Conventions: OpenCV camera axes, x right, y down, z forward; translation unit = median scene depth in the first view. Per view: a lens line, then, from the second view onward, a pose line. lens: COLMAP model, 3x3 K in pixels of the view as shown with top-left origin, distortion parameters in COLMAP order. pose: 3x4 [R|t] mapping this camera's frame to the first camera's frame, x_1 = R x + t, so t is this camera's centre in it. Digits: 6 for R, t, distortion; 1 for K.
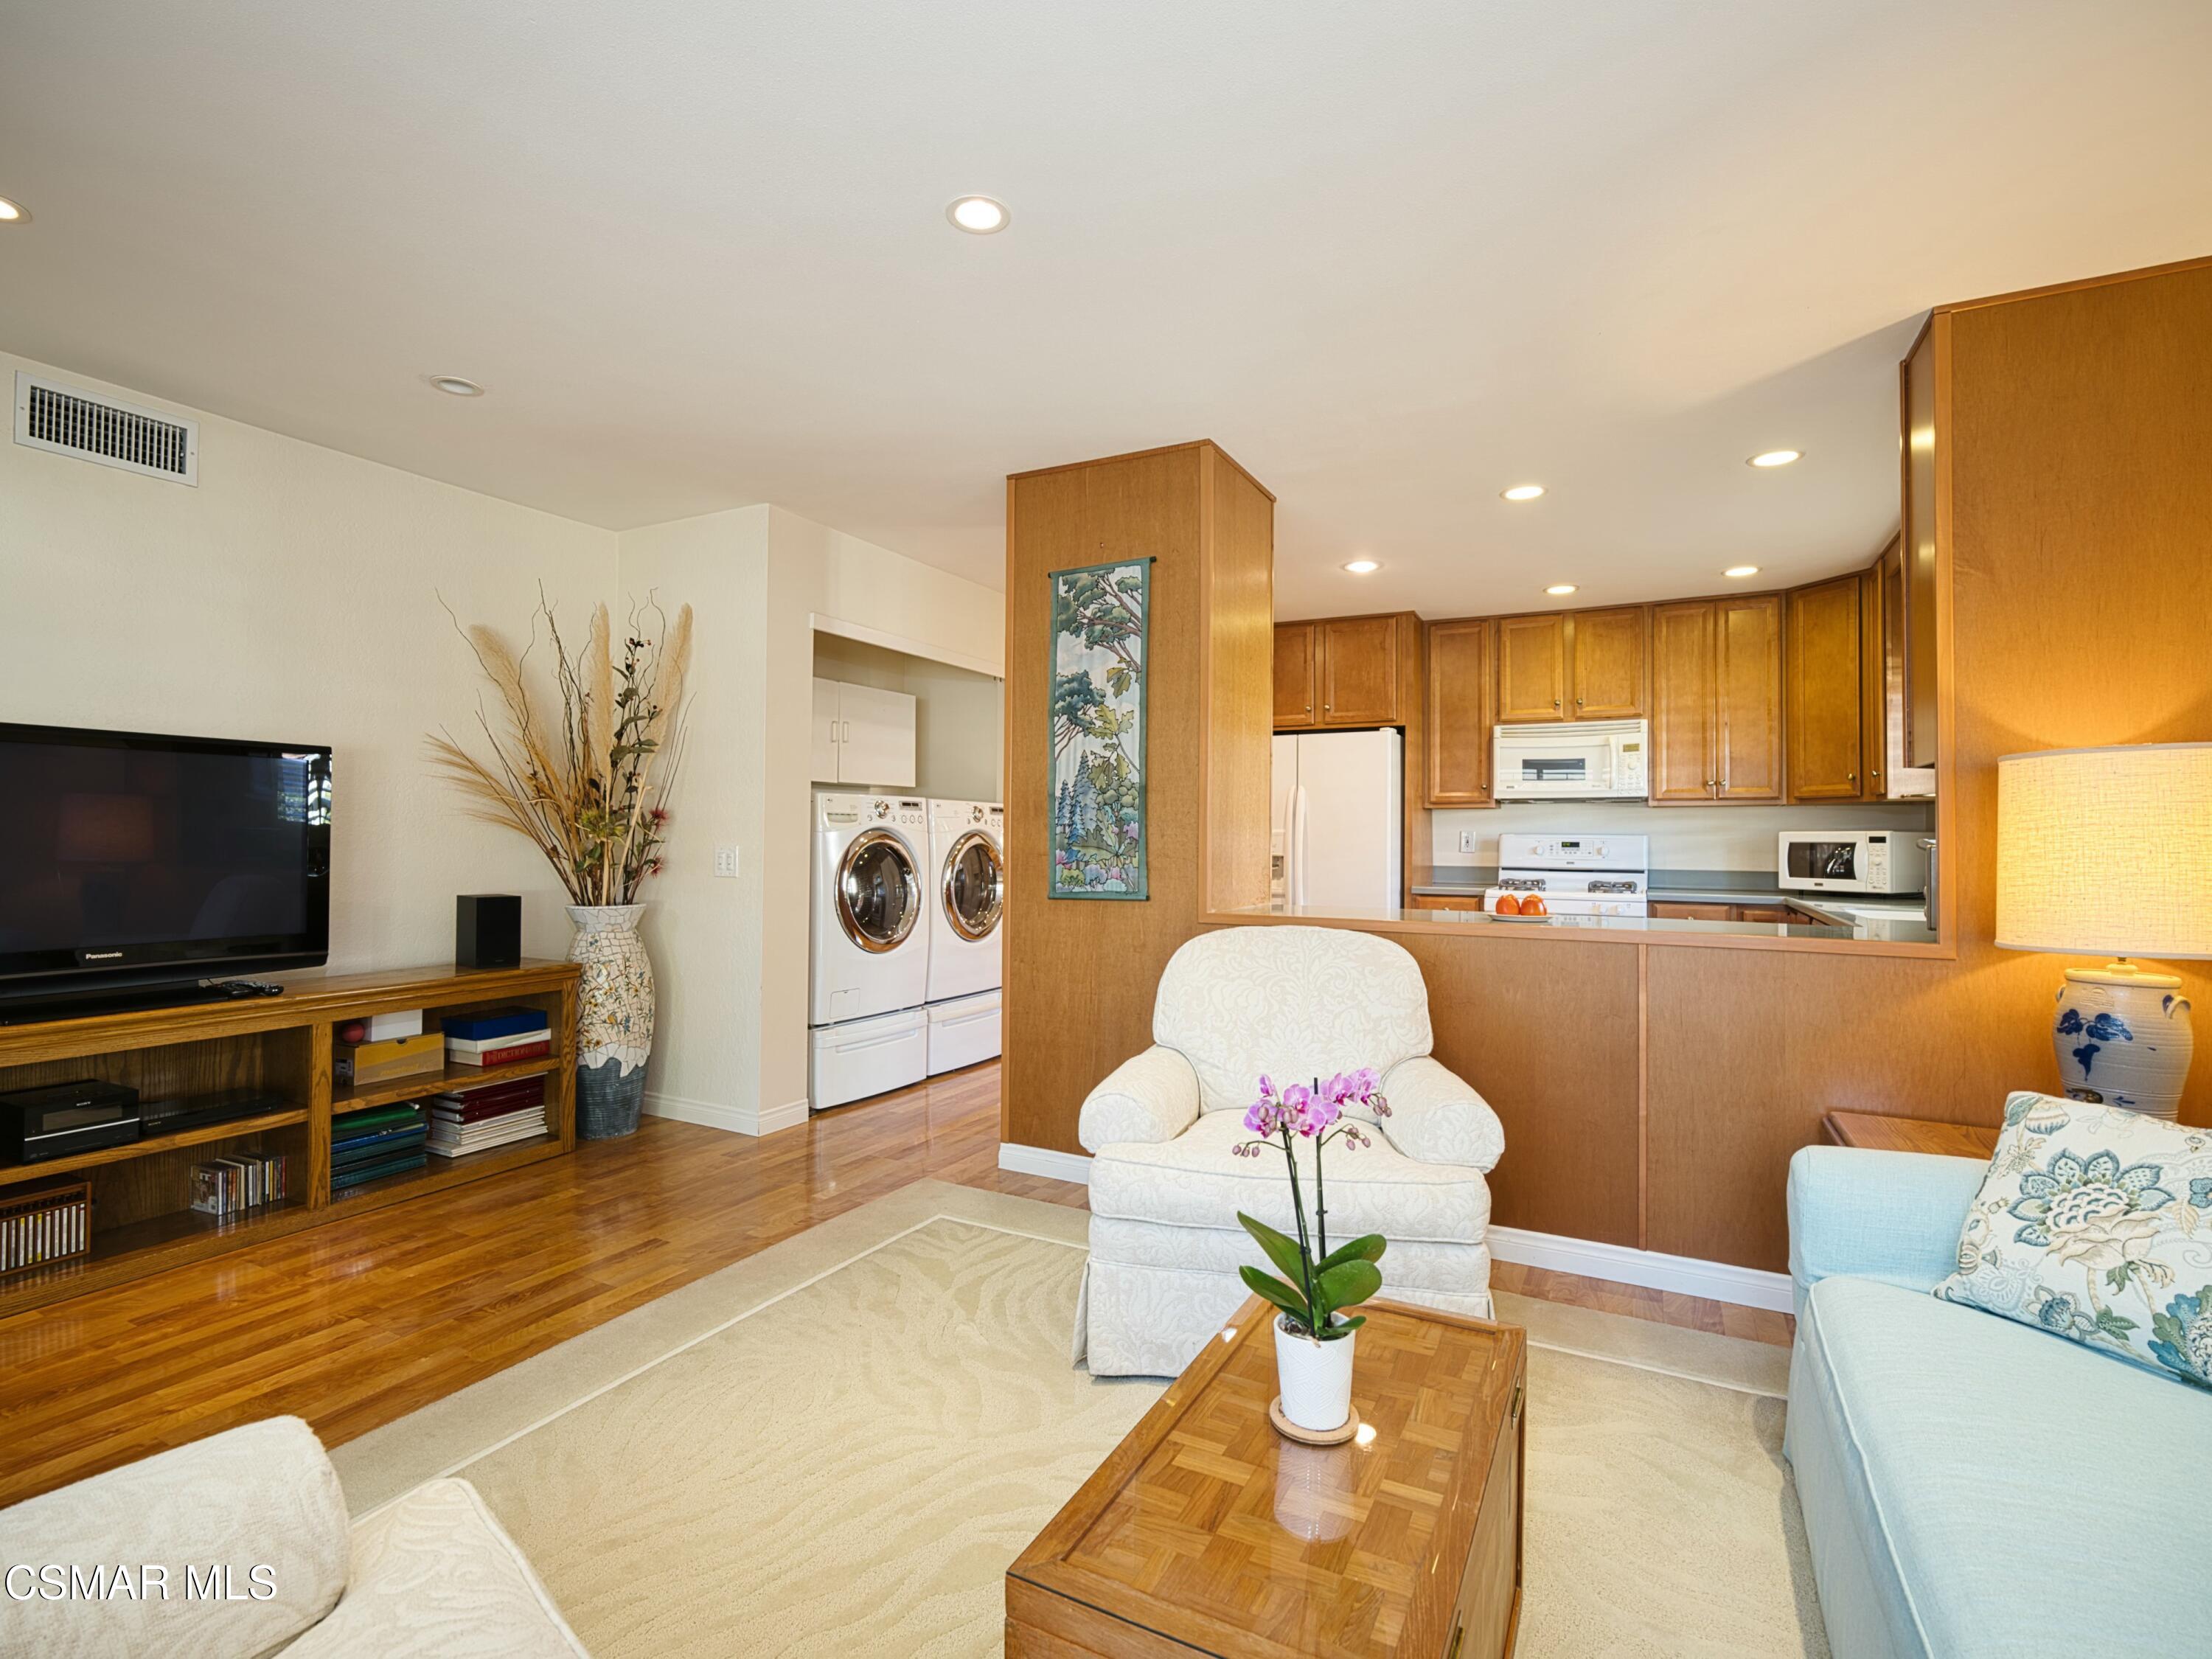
lens RADIAL K [[1042.3, 0, 1098.1], [0, 1042.3, 825.8], [0, 0, 1]] dist [-0.011293, 0.006395]
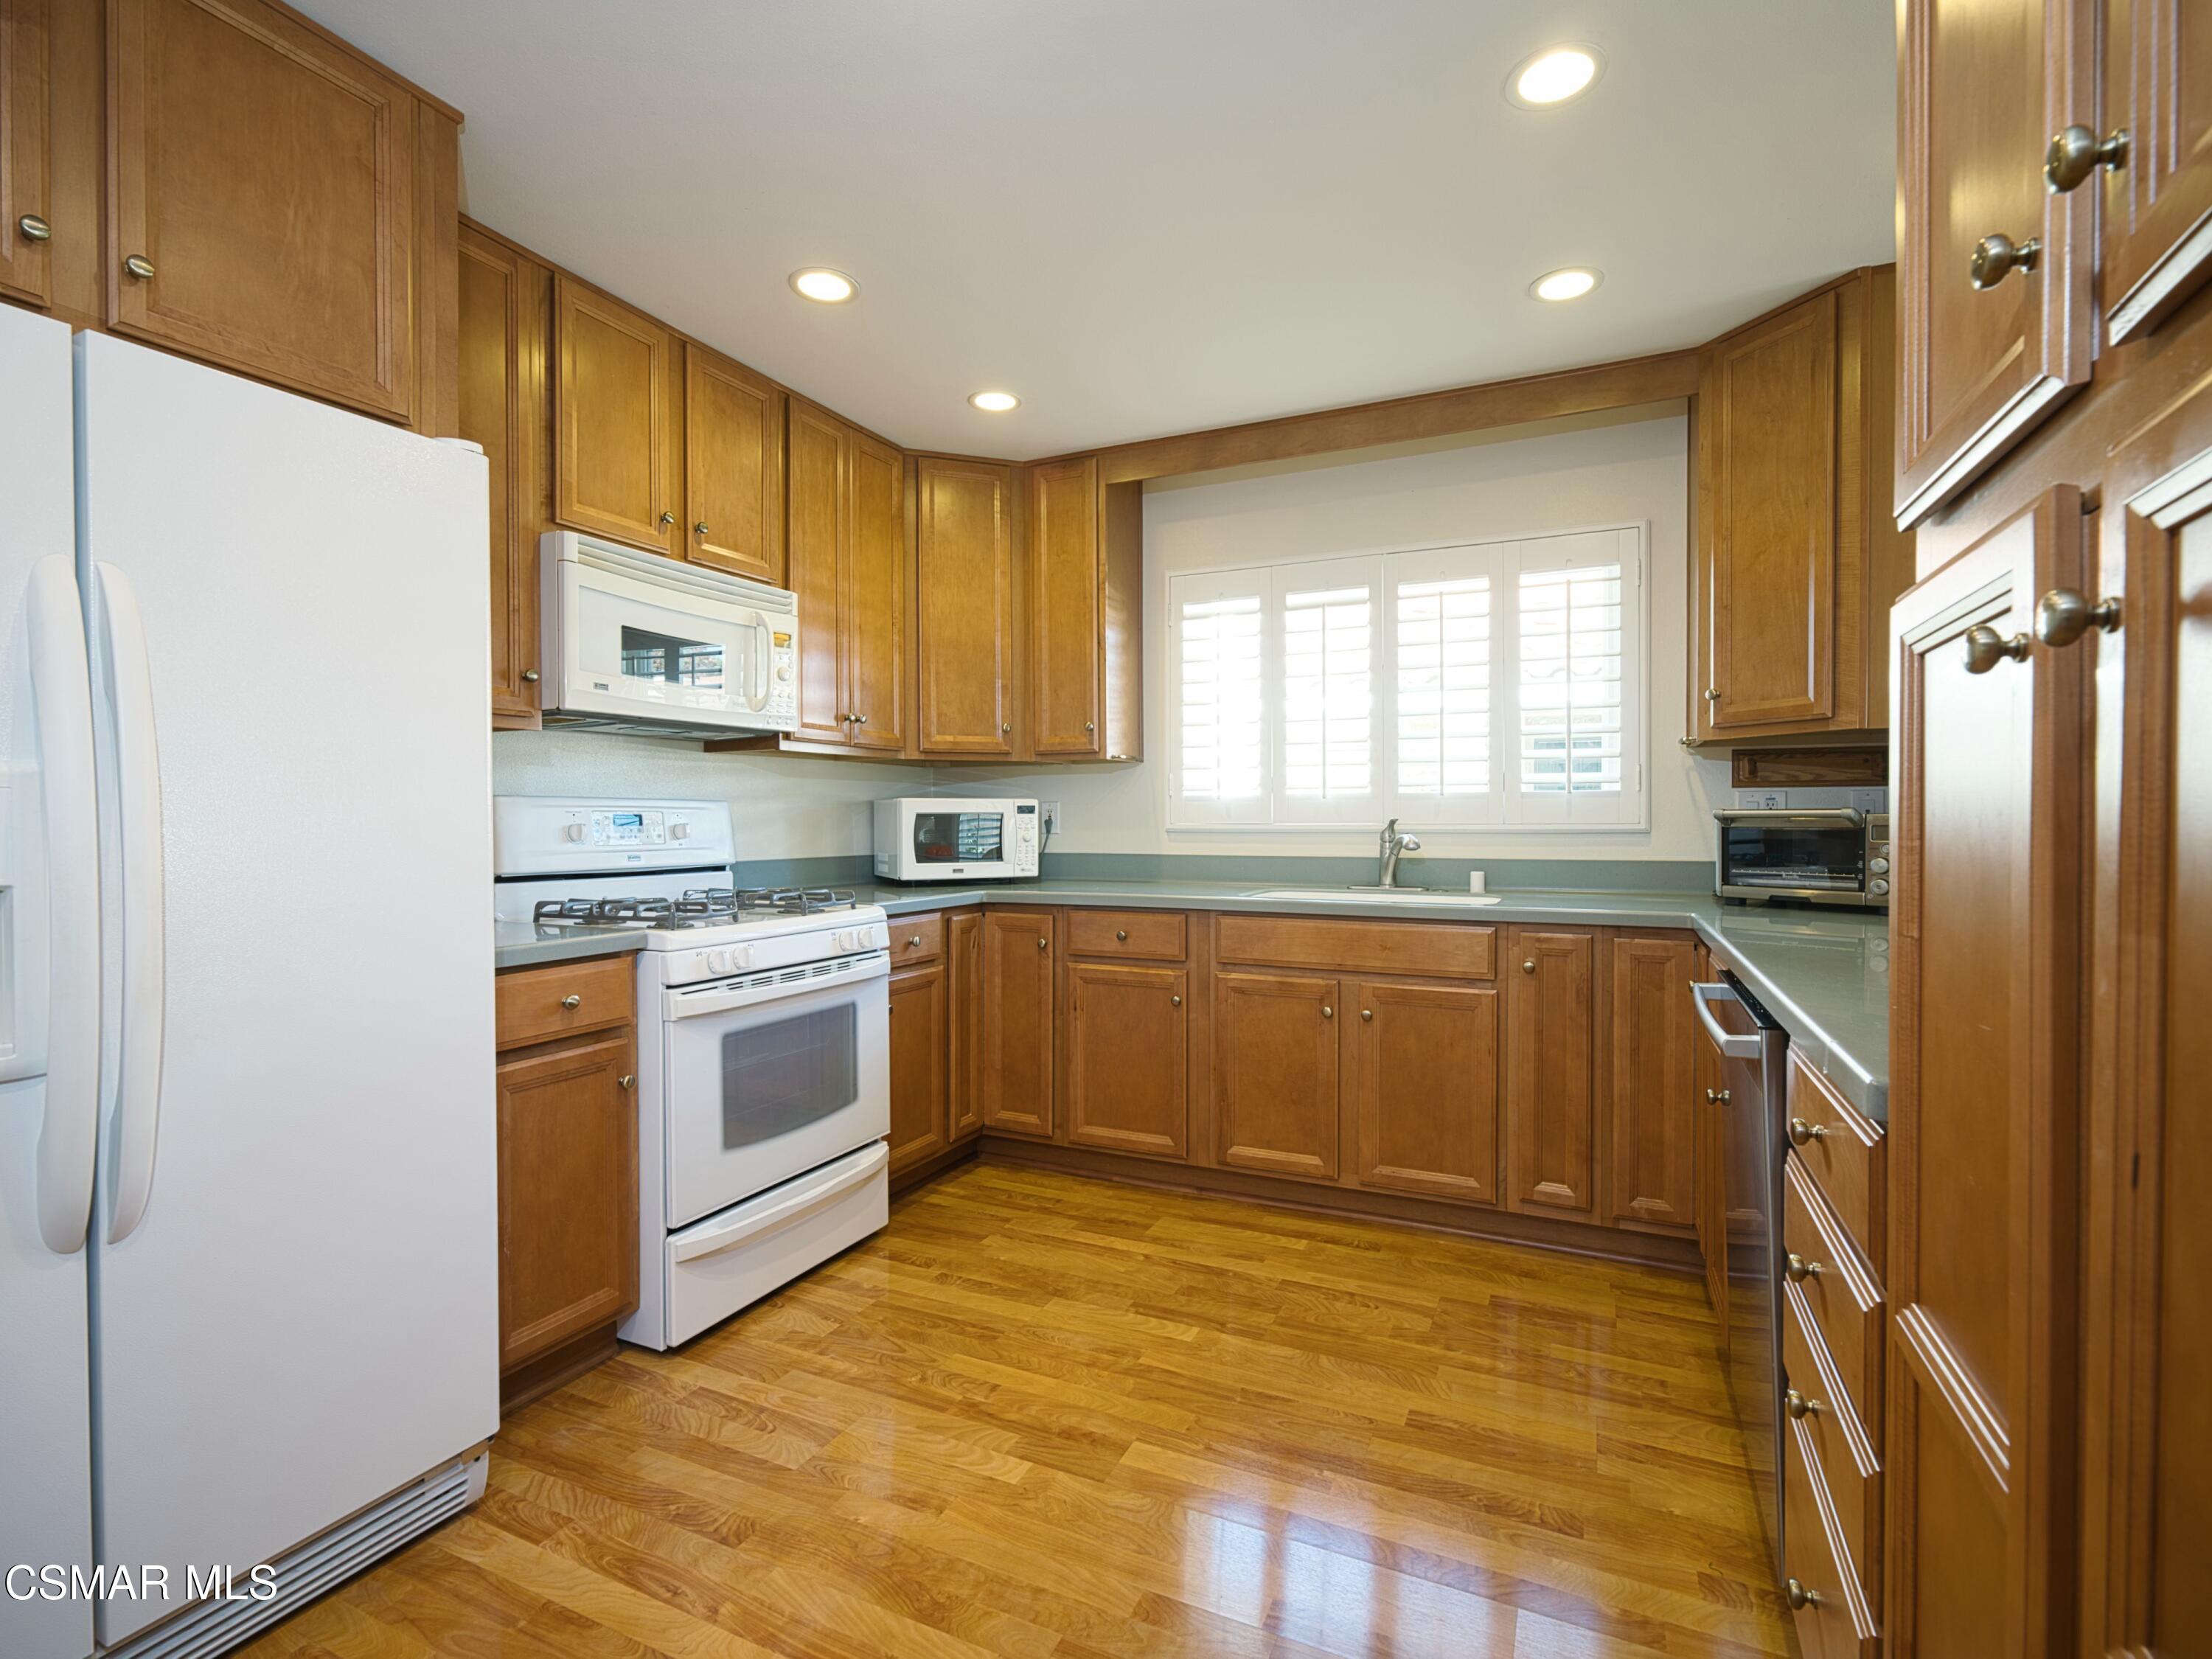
lens RADIAL K [[1042.3, 0, 1109.1], [0, 1042.3, 827.5], [0, 0, 1]] dist [-0.011293, 0.006395]
pose [[-0.062588, -0.019040, 0.997858, -0.064805], [-0.013399, 0.999744, 0.018236, 0.015932], [-0.997950, -0.012229, -0.062827, 1.326490]]
